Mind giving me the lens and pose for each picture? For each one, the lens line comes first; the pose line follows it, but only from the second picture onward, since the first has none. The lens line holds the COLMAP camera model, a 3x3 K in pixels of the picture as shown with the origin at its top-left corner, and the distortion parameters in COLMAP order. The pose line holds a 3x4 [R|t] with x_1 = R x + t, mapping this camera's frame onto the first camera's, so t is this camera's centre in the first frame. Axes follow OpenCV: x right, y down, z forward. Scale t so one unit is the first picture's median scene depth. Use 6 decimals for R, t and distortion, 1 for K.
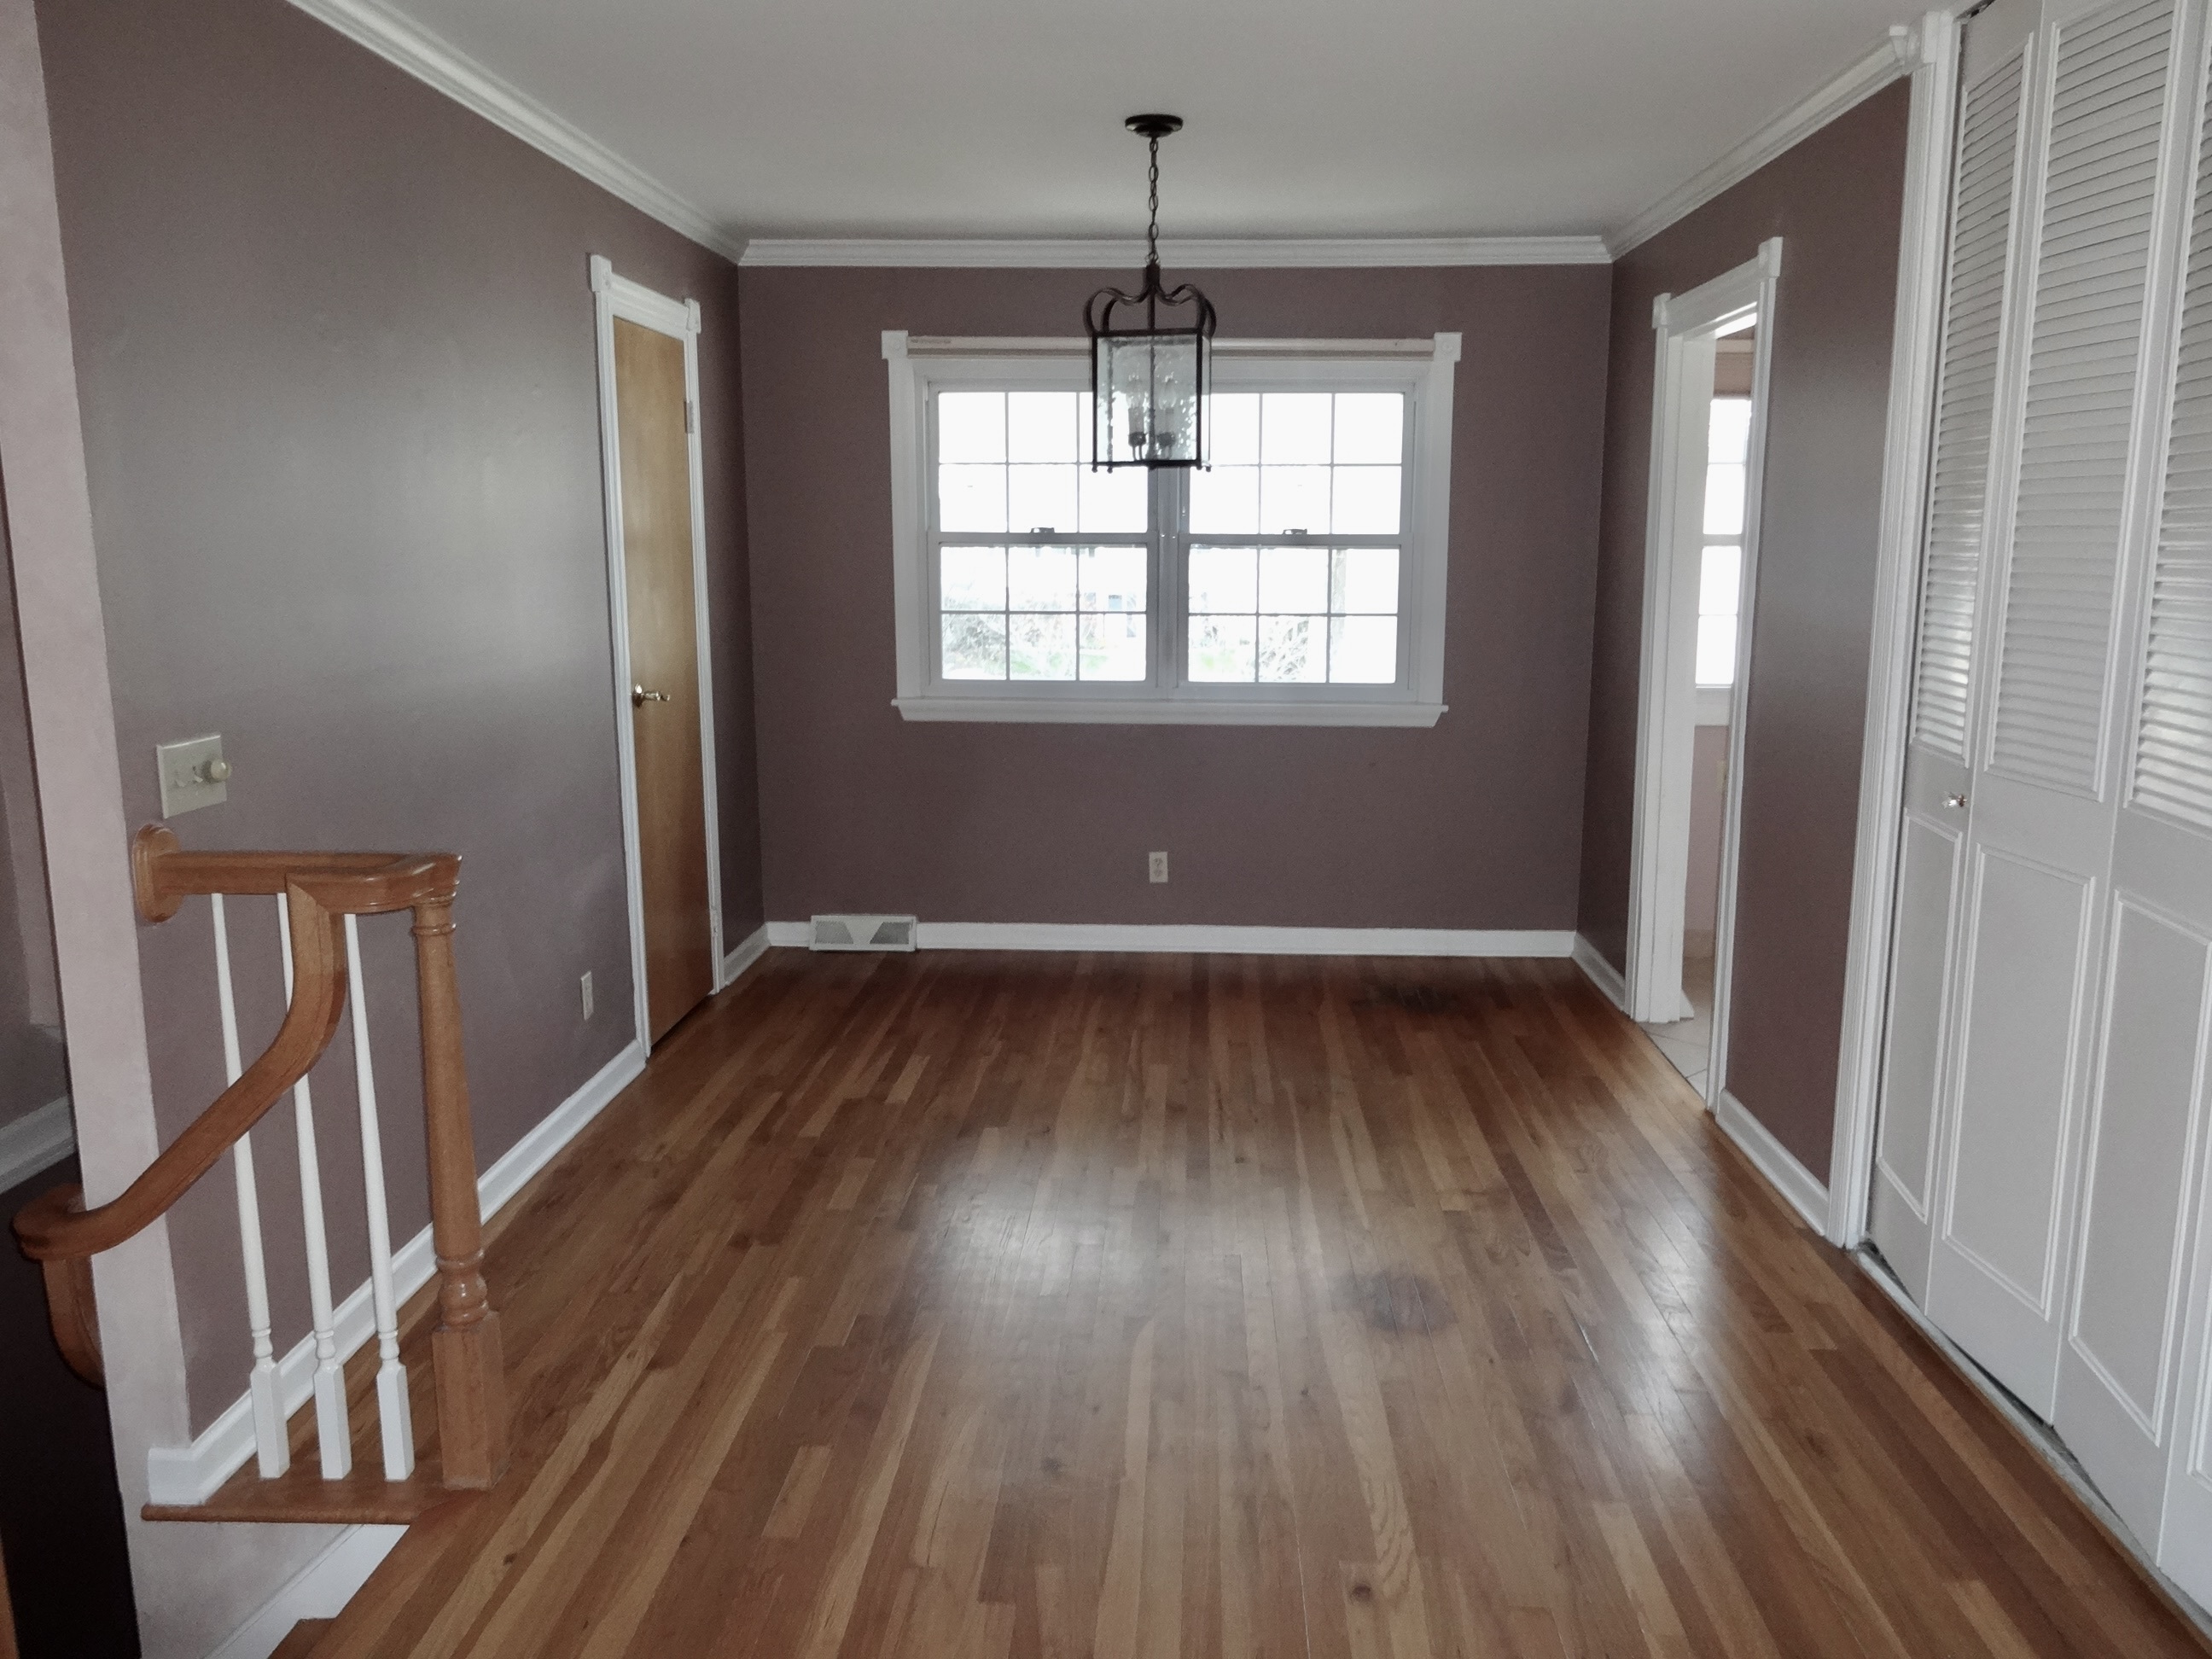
lens RADIAL K [[1648.7, 0, 1117.4], [0, 1648.7, 816.9], [0, 0, 1]] dist [0.011174, -0.010022]
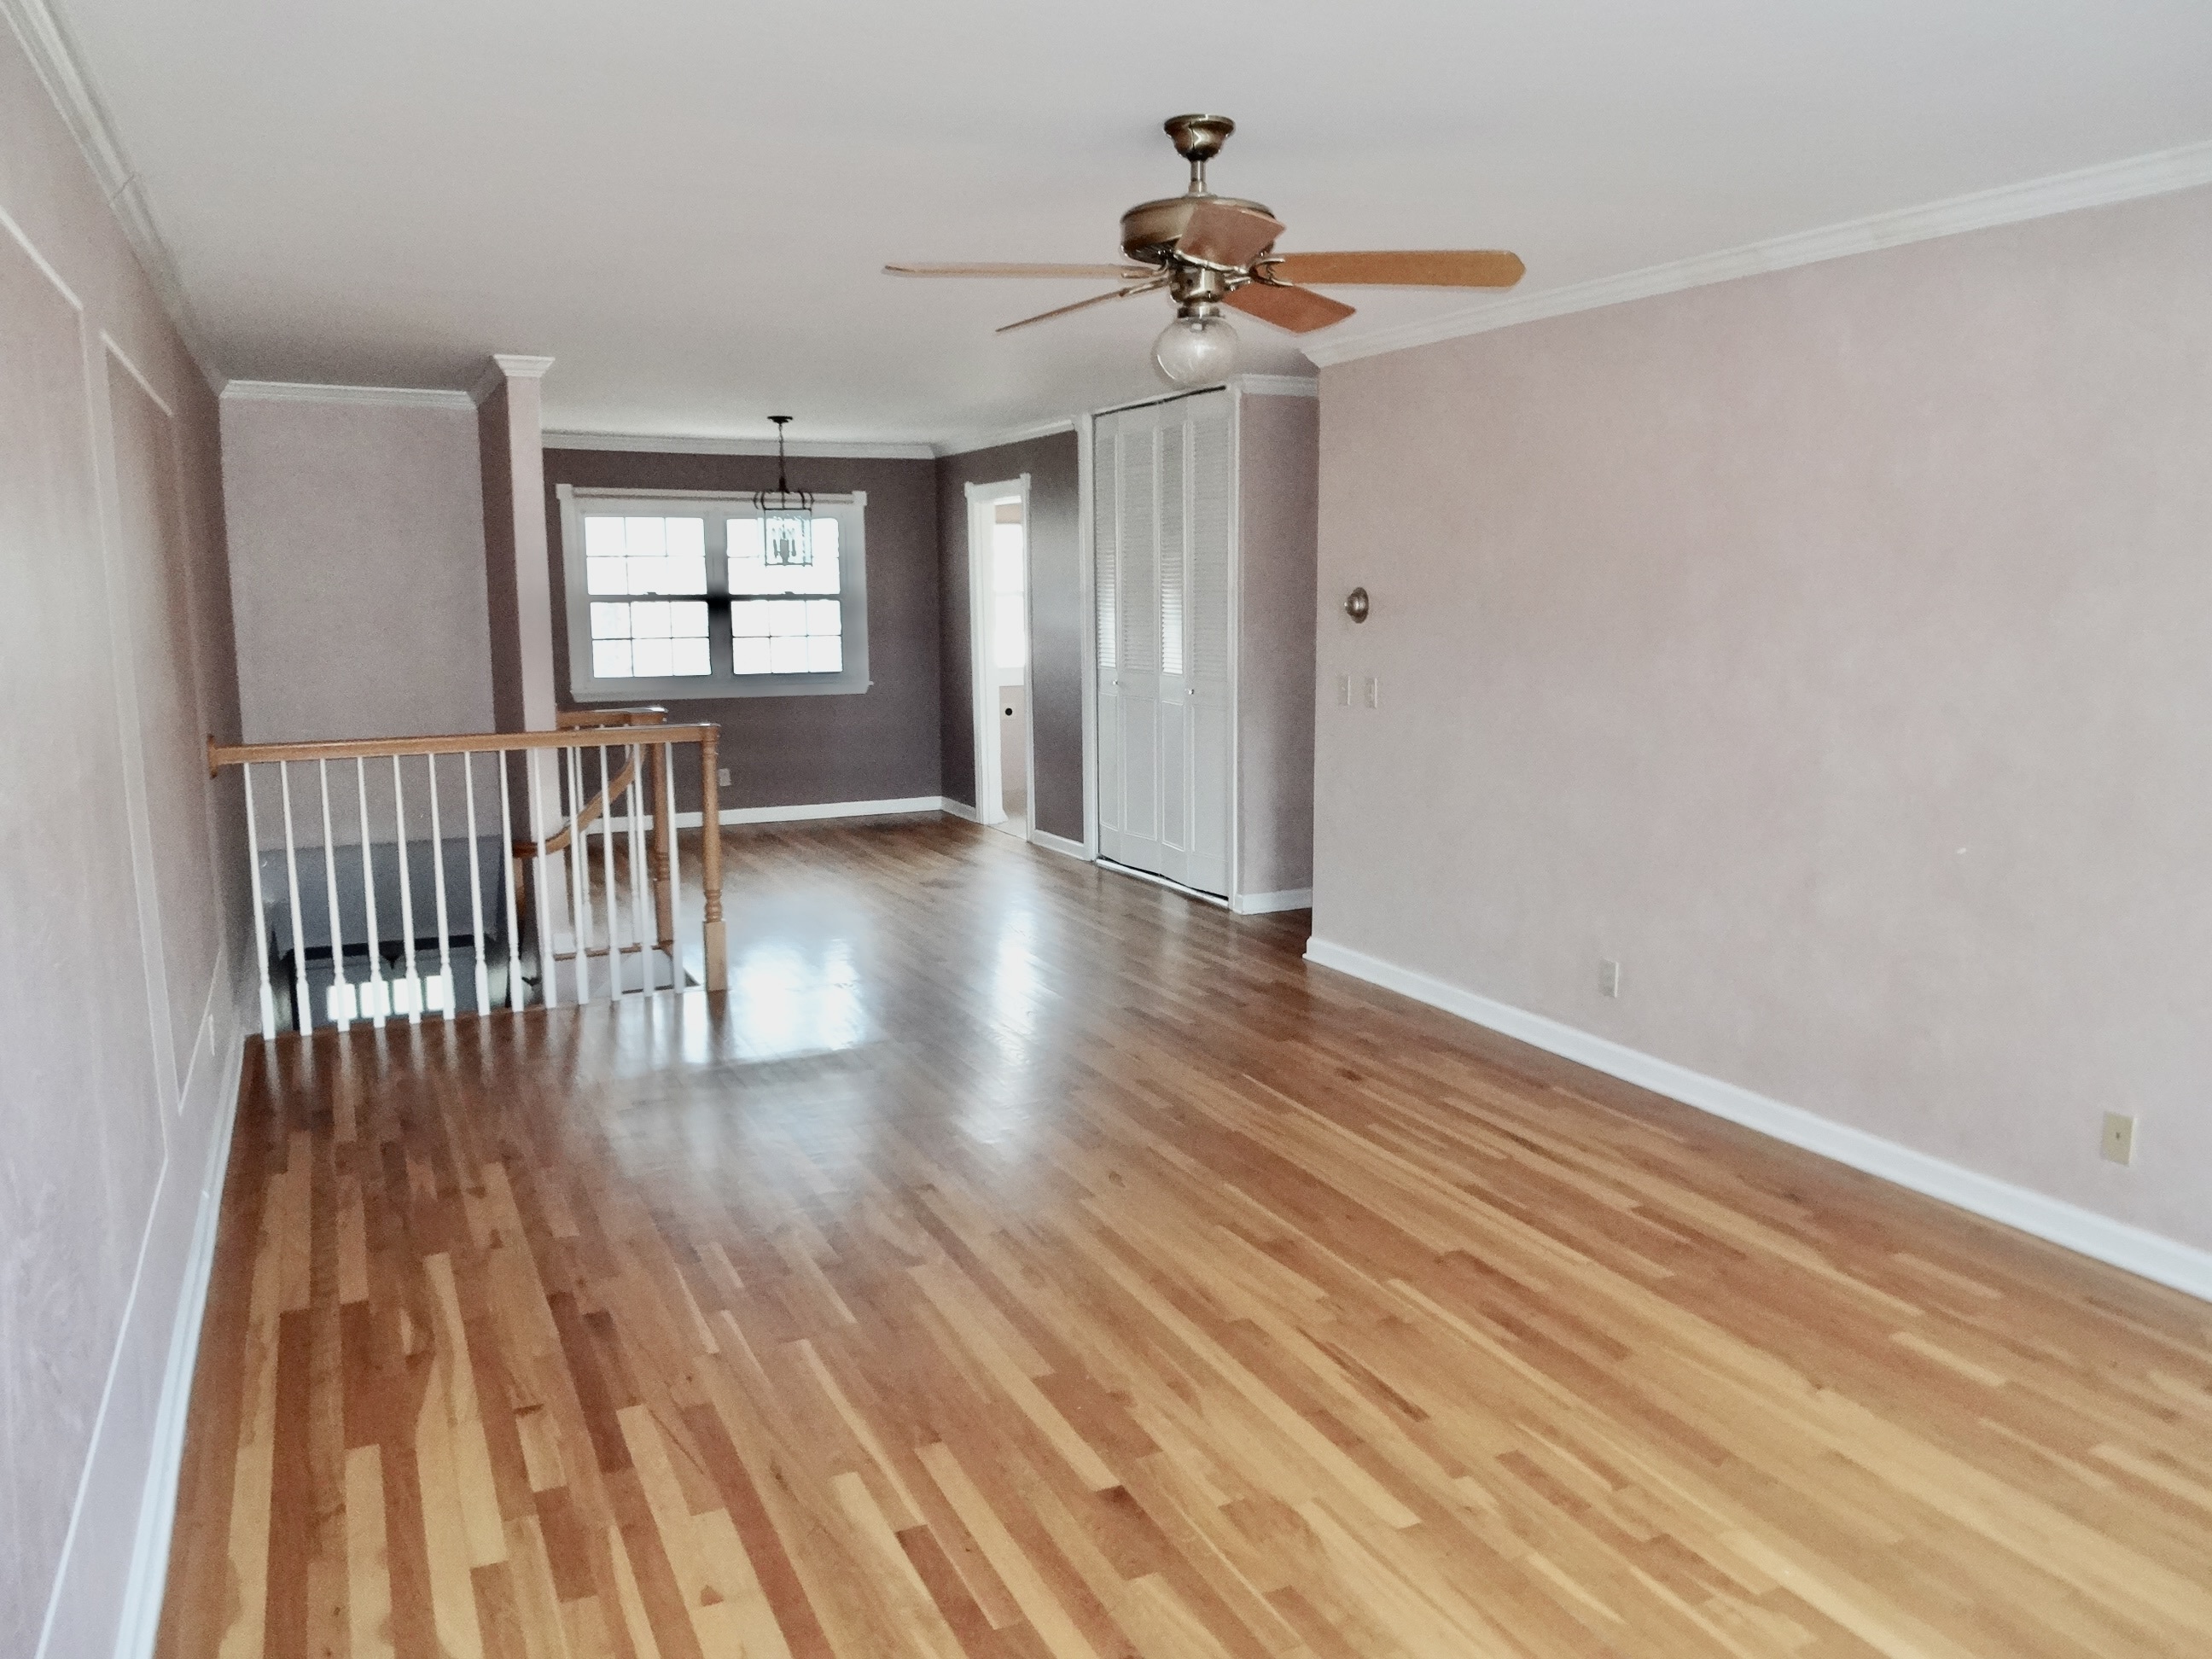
lens RADIAL K [[1648.7, 0, 1117.4], [0, 1648.7, 816.9], [0, 0, 1]] dist [0.011174, -0.010022]
pose [[0.880545, -0.074608, 0.468053, -0.572721], [0.090508, 0.995829, -0.011535, 0.171397], [-0.465241, 0.052520, 0.883625, -1.028422]]
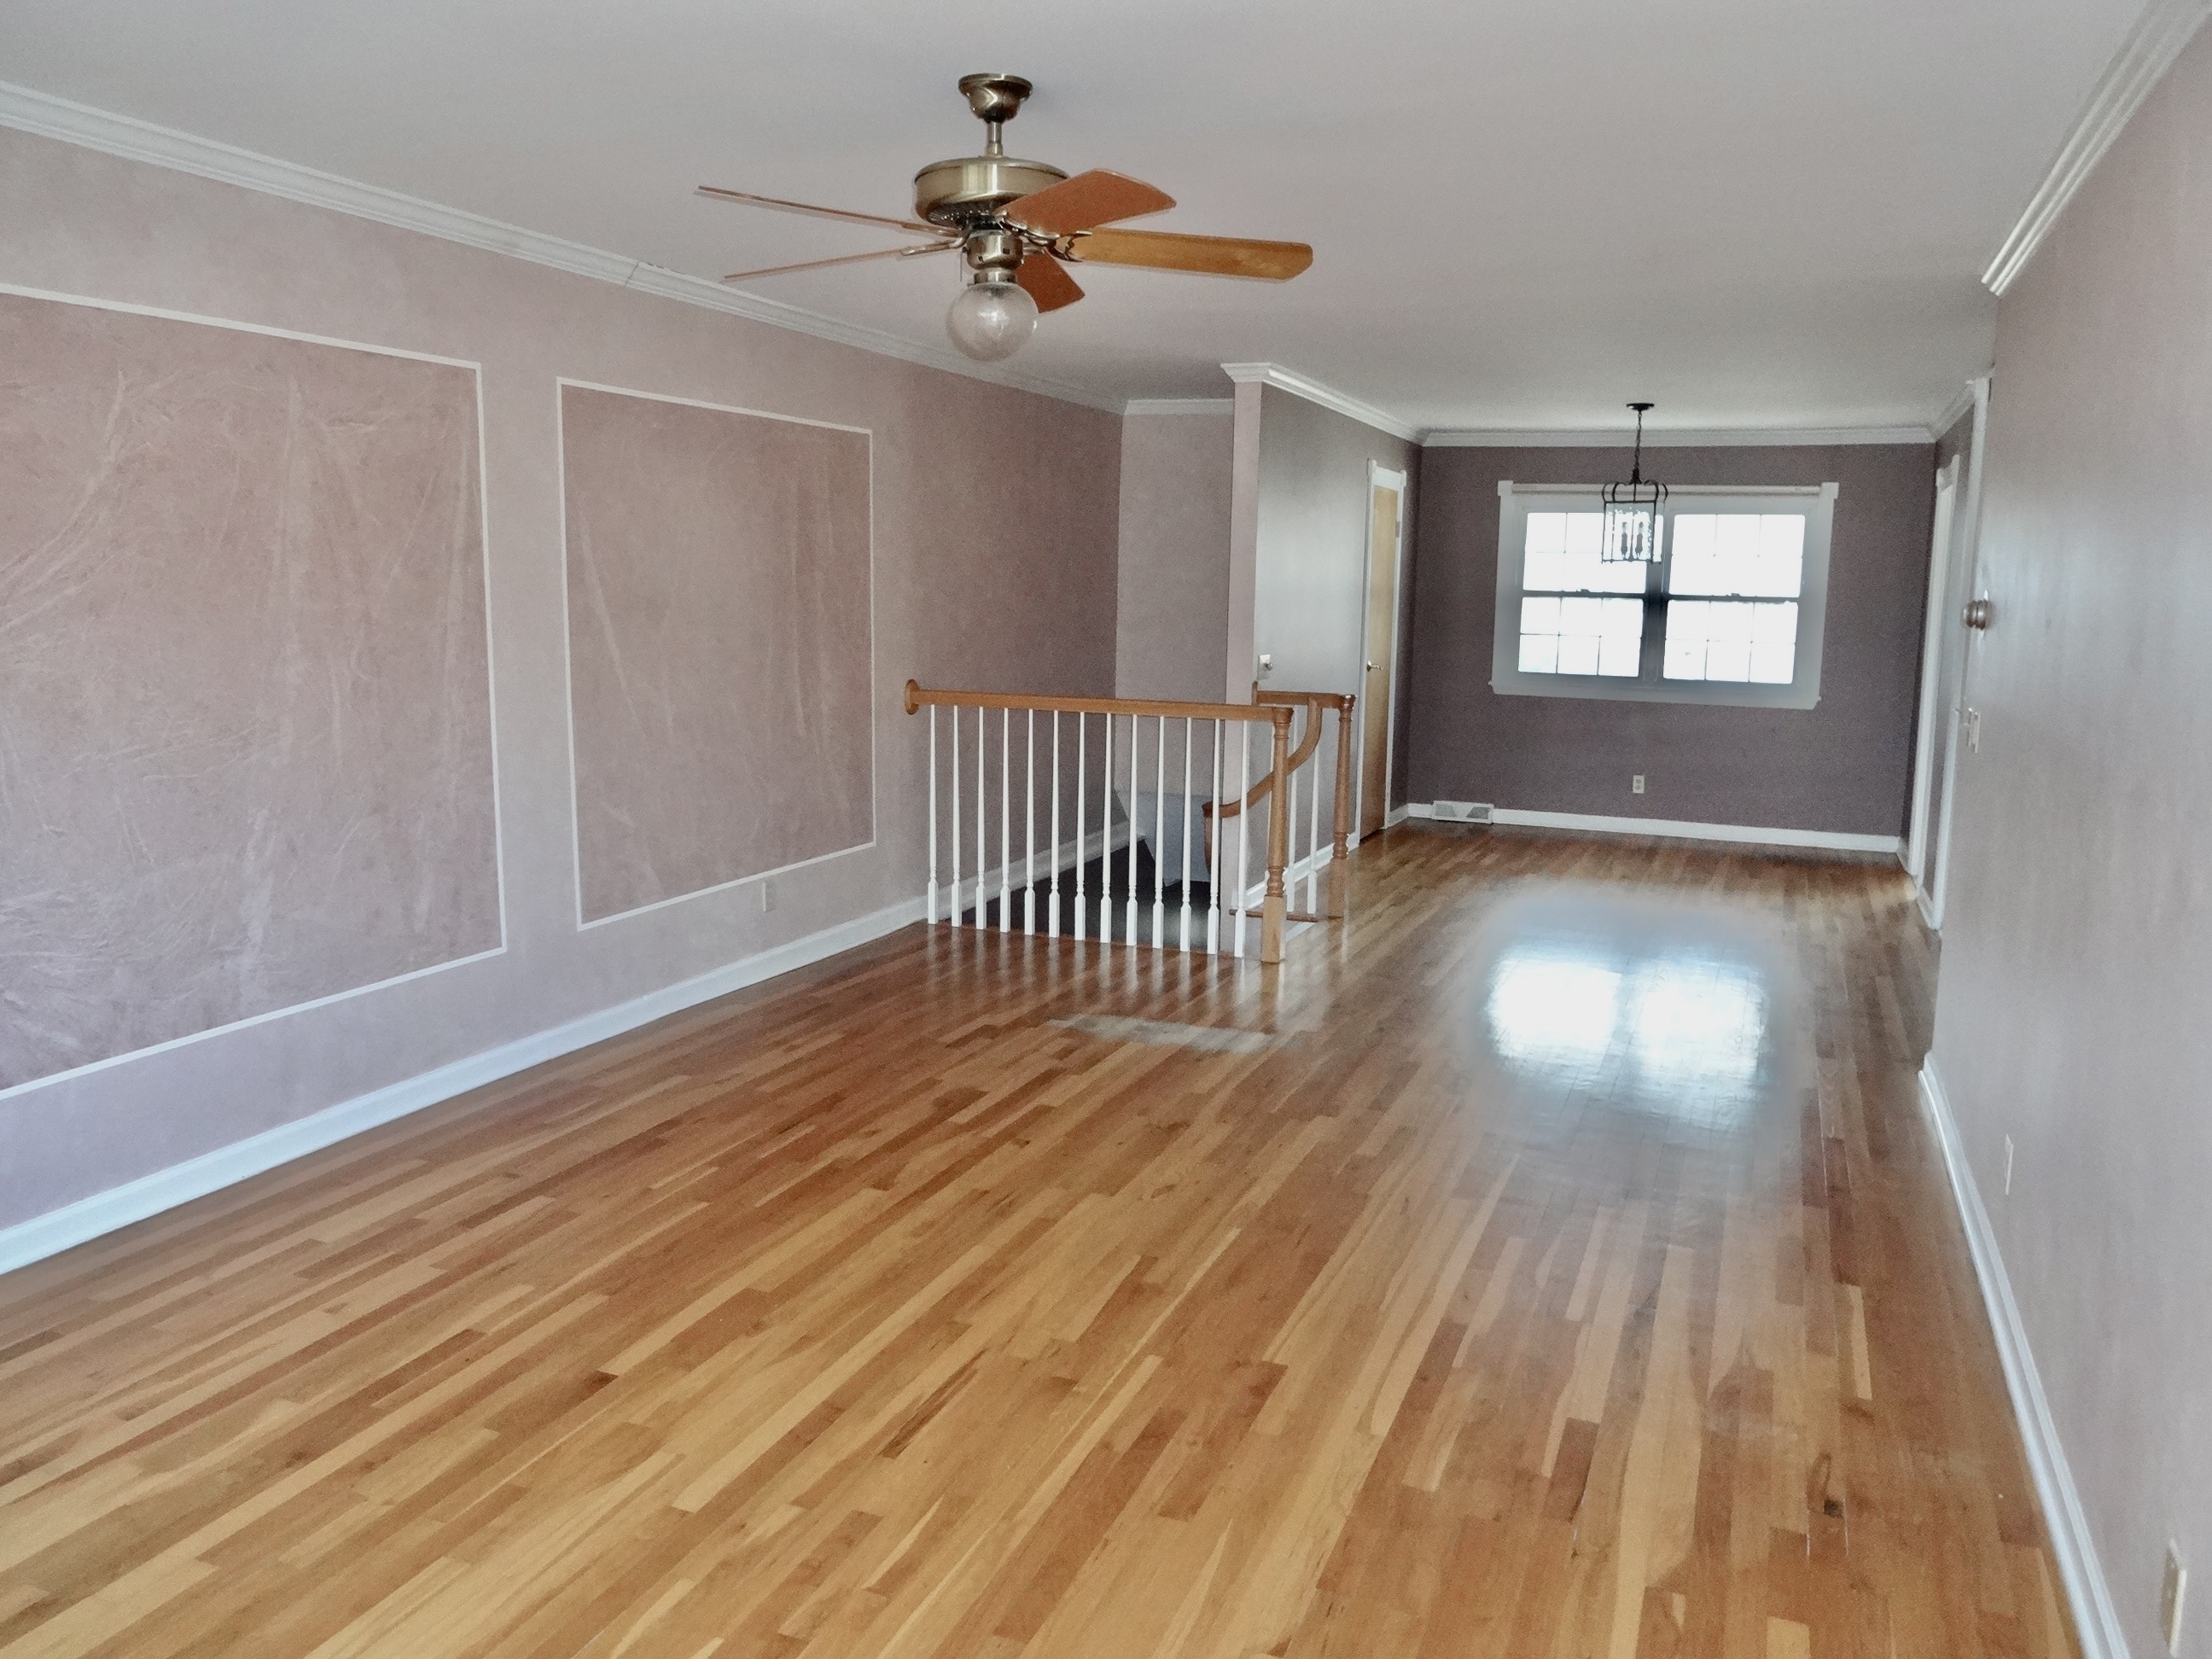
lens RADIAL K [[1648.7, 0, 1117.4], [0, 1648.7, 816.9], [0, 0, 1]] dist [0.011174, -0.010022]
pose [[0.943504, 0.065067, -0.324911, 0.095622], [-0.075944, 0.996893, -0.020894, 0.183832], [0.322542, 0.044389, 0.945514, -1.053153]]
